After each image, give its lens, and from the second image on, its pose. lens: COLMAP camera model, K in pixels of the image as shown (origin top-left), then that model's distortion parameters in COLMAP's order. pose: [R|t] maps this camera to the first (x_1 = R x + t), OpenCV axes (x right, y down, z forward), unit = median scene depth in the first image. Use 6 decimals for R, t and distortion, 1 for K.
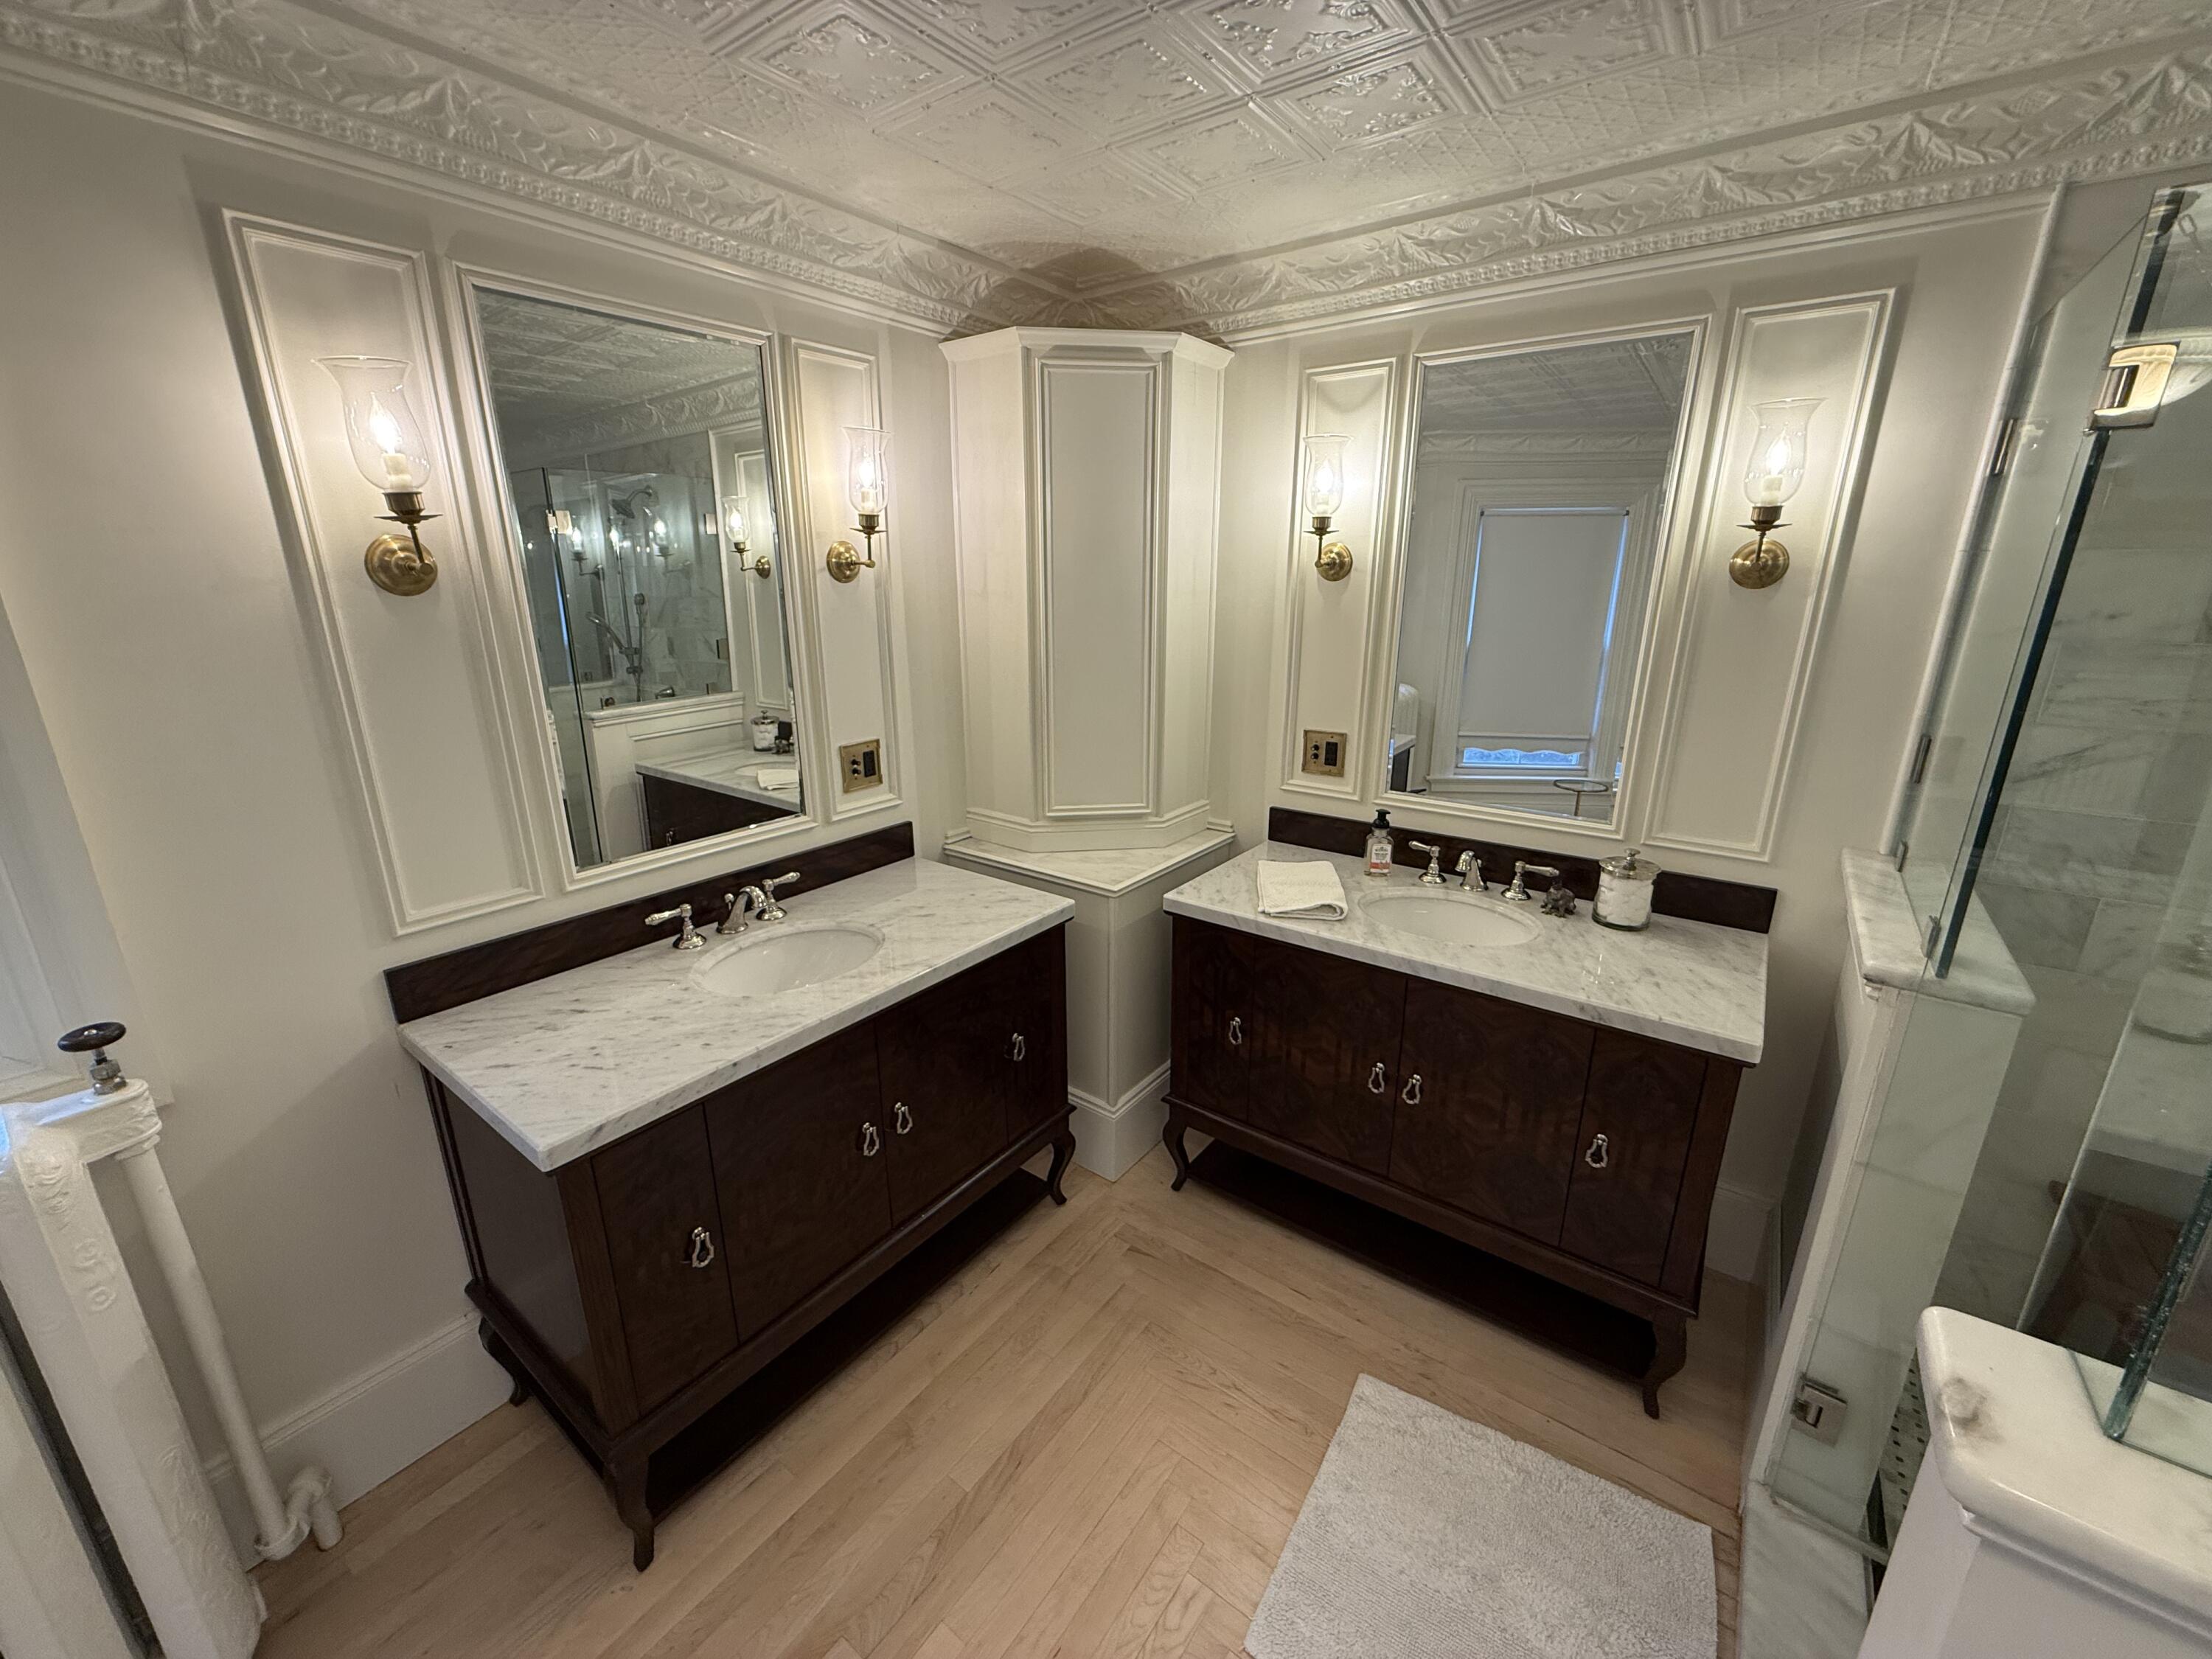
lens RADIAL K [[881.6, 0, 1098.0], [0, 881.6, 827.9], [0, 0, 1]] dist [-0.000542, 0.000096]
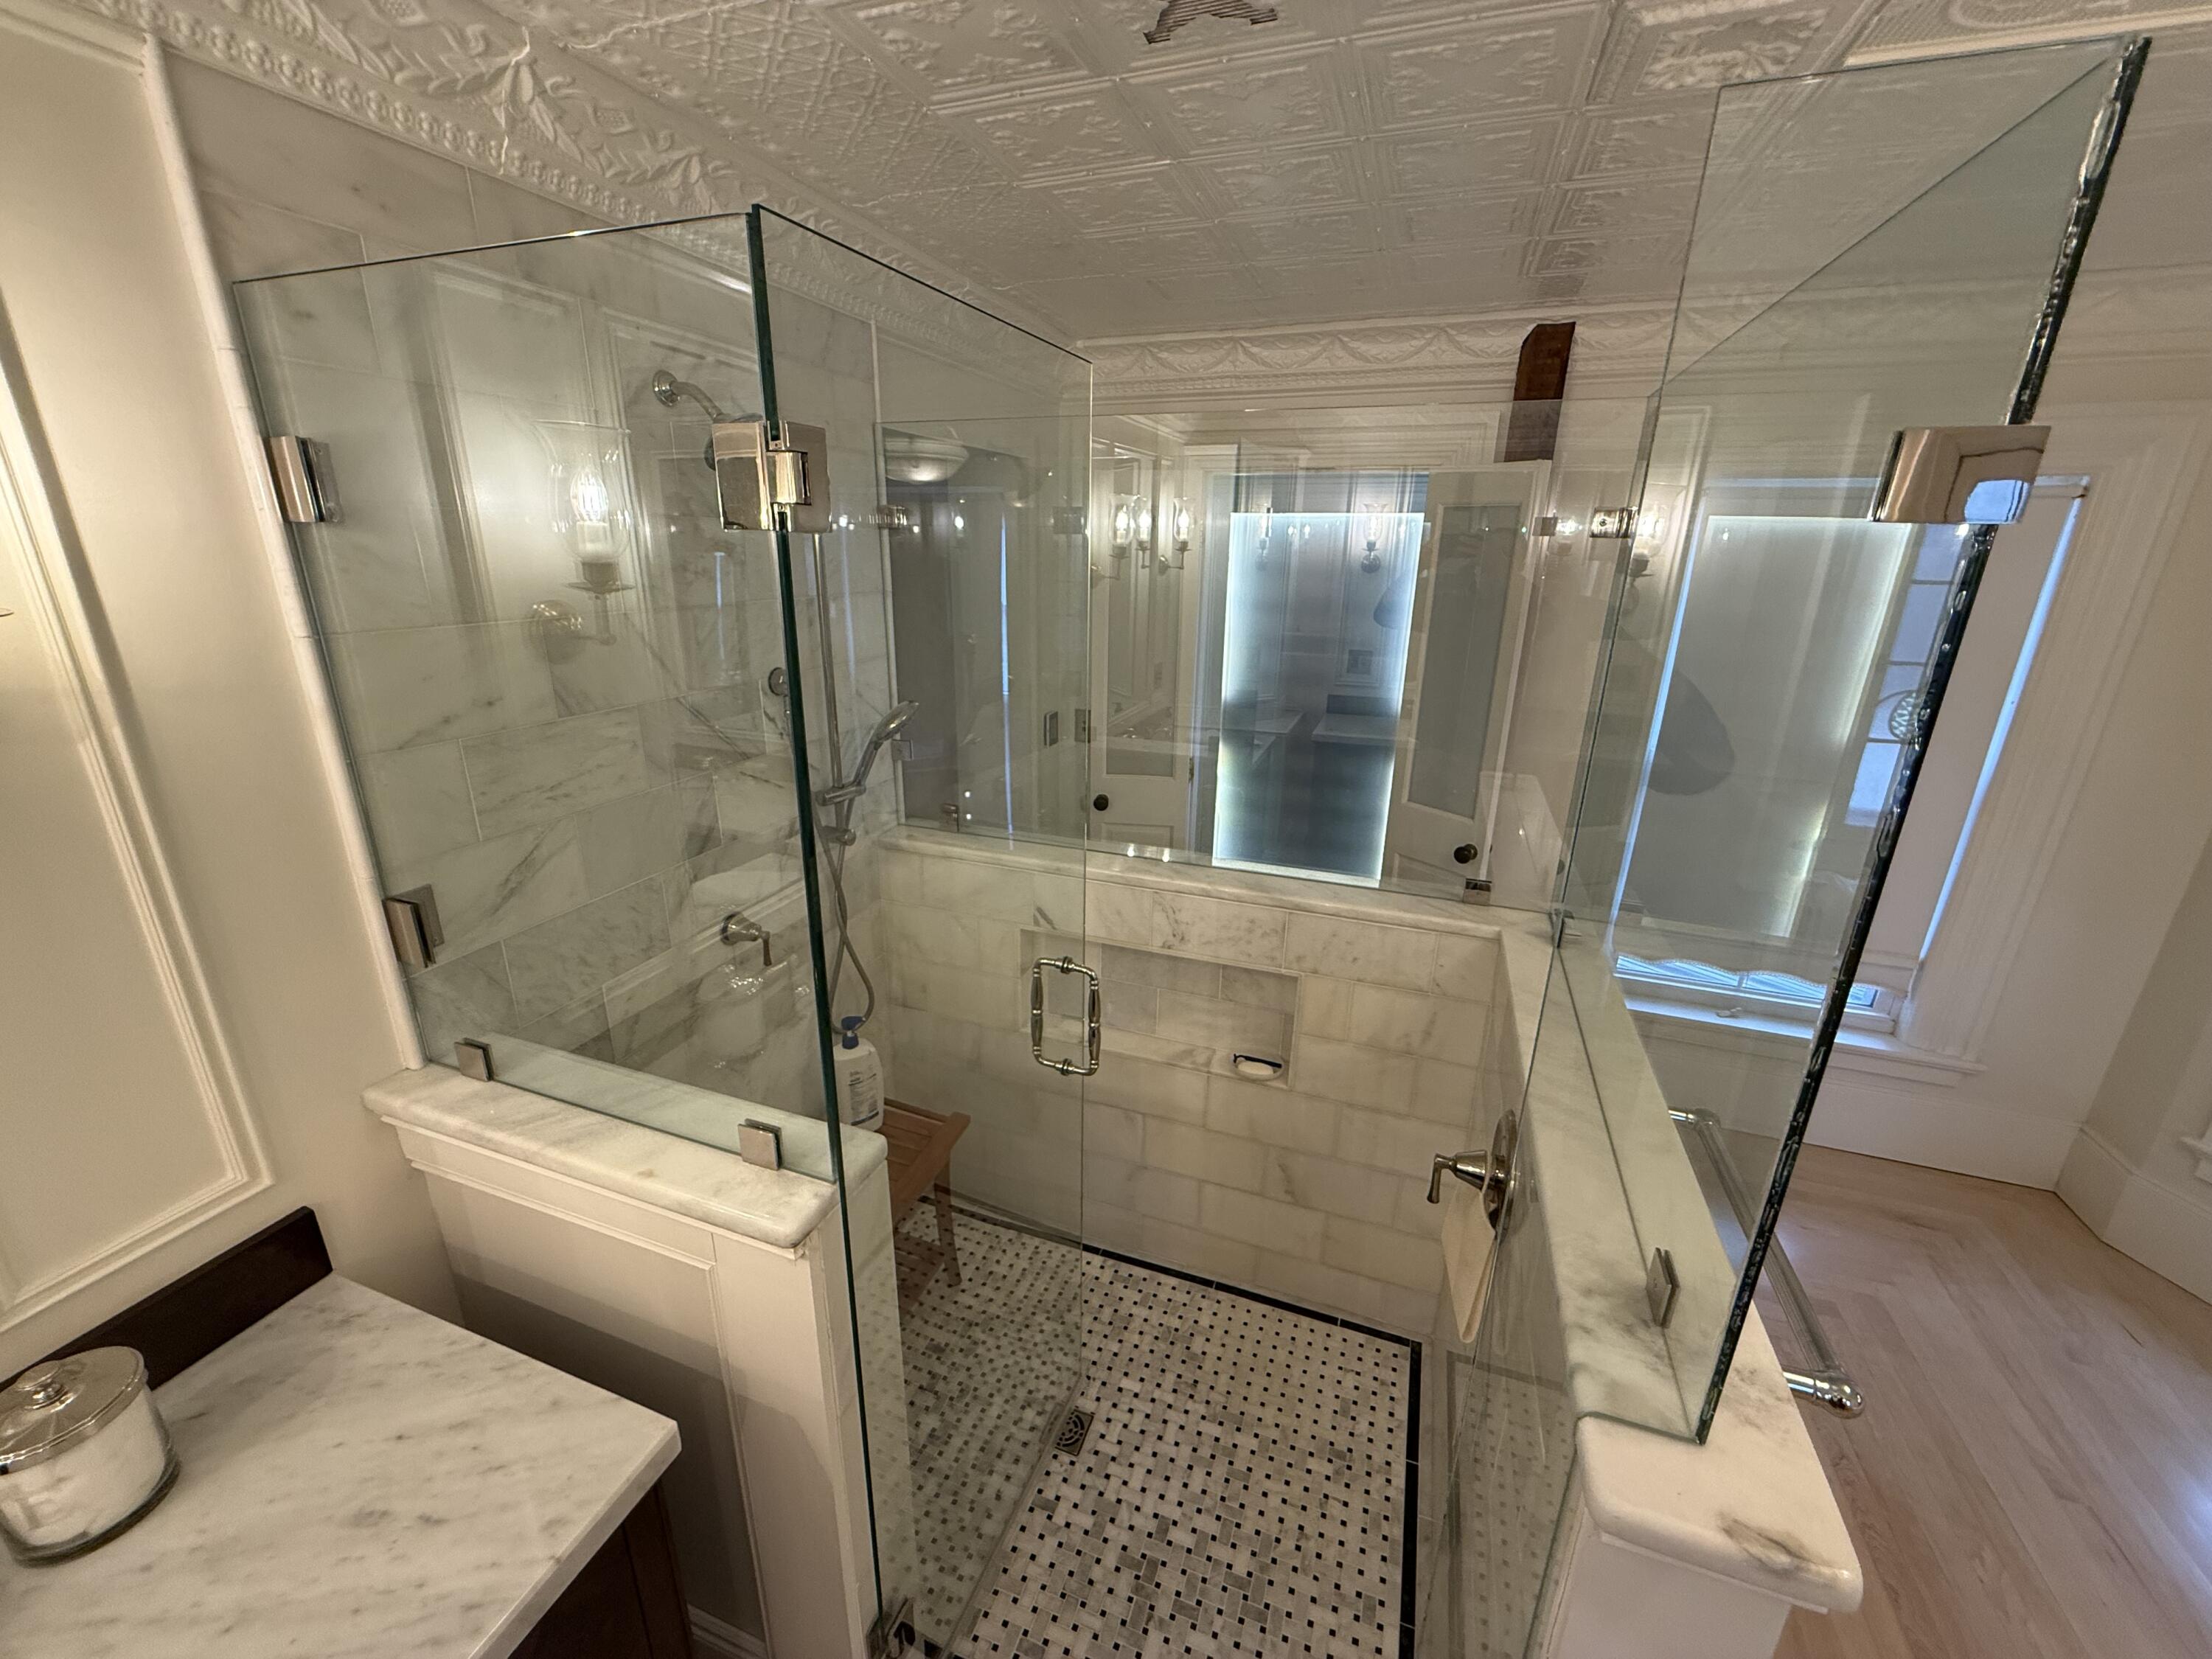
lens RADIAL K [[874.2, 0, 1090.4], [0, 874.2, 828.1], [0, 0, 1]] dist [-0.000462, 0.000079]
pose [[-0.281526, -0.301111, 0.911085, 0.157042], [0.258276, 0.890668, 0.374170, -0.223067], [-0.924141, 0.340650, -0.172977, 0.498408]]
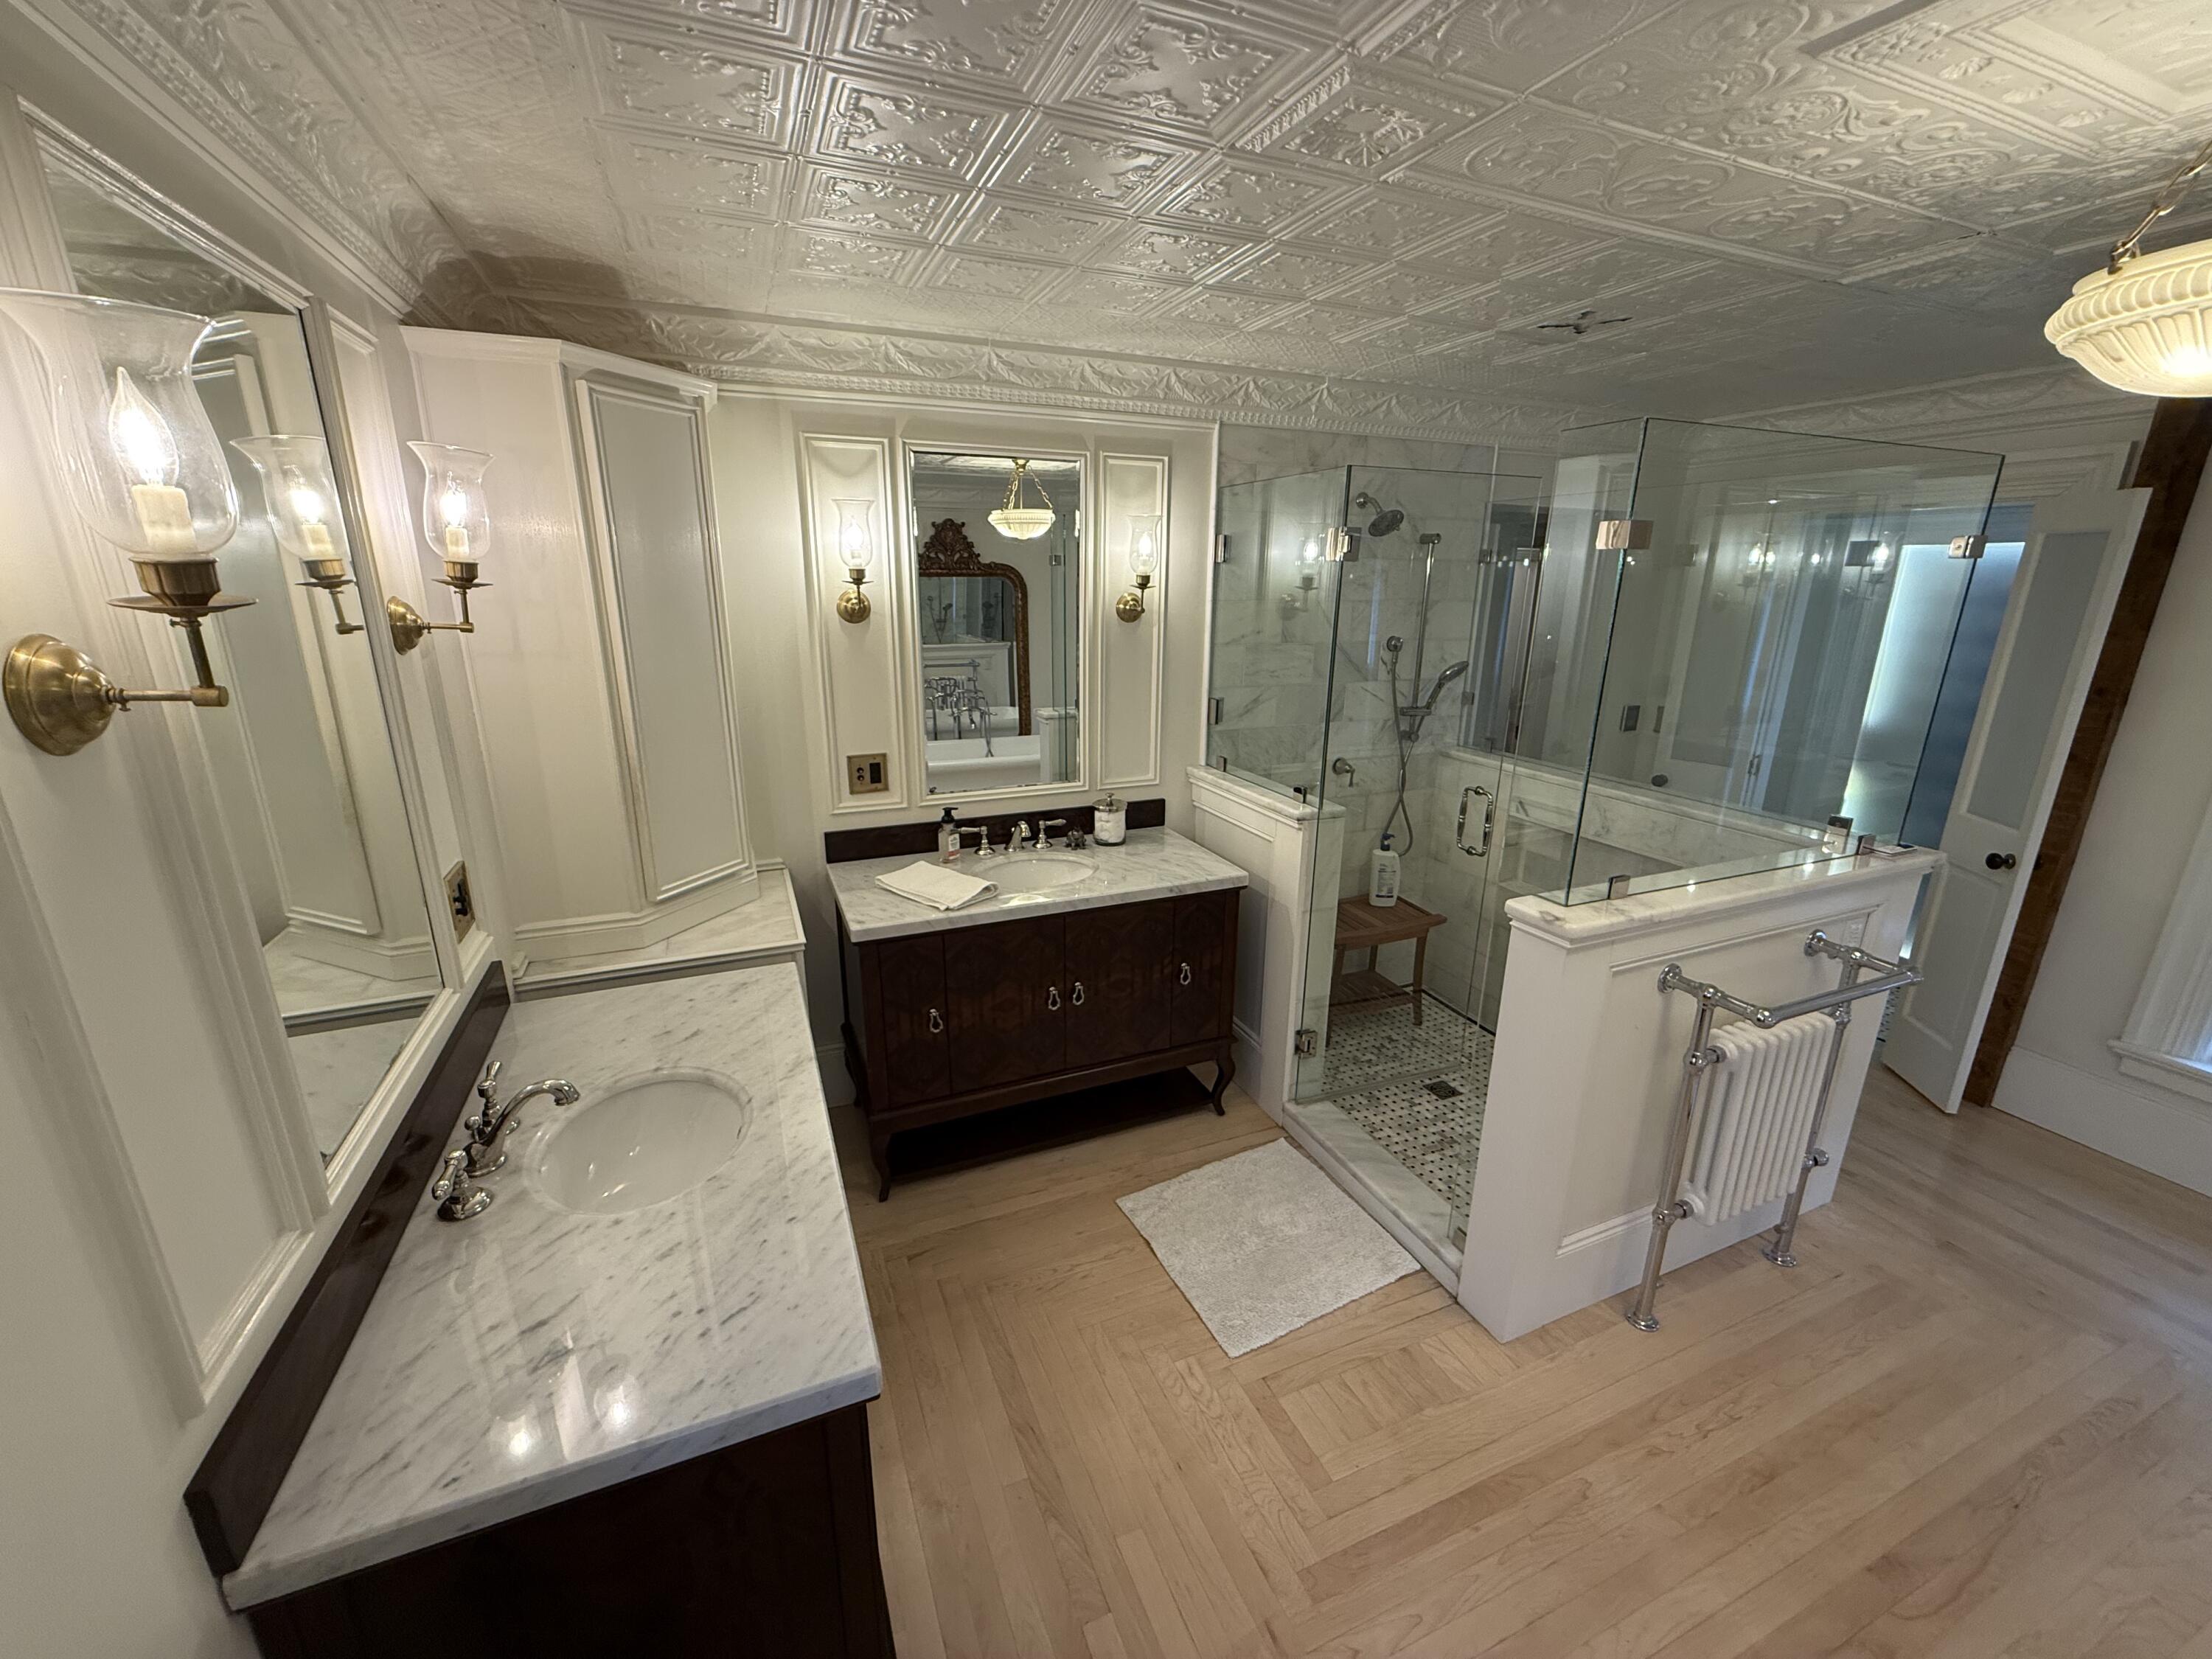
lens RADIAL K [[881.6, 0, 1098.0], [0, 881.6, 827.9], [0, 0, 1]] dist [-0.000542, 0.000096]
pose [[0.506388, -0.230924, 0.830810, -0.661964], [0.234562, 0.964033, 0.124986, -0.108816], [-0.829790, 0.131586, 0.542341, 0.186052]]
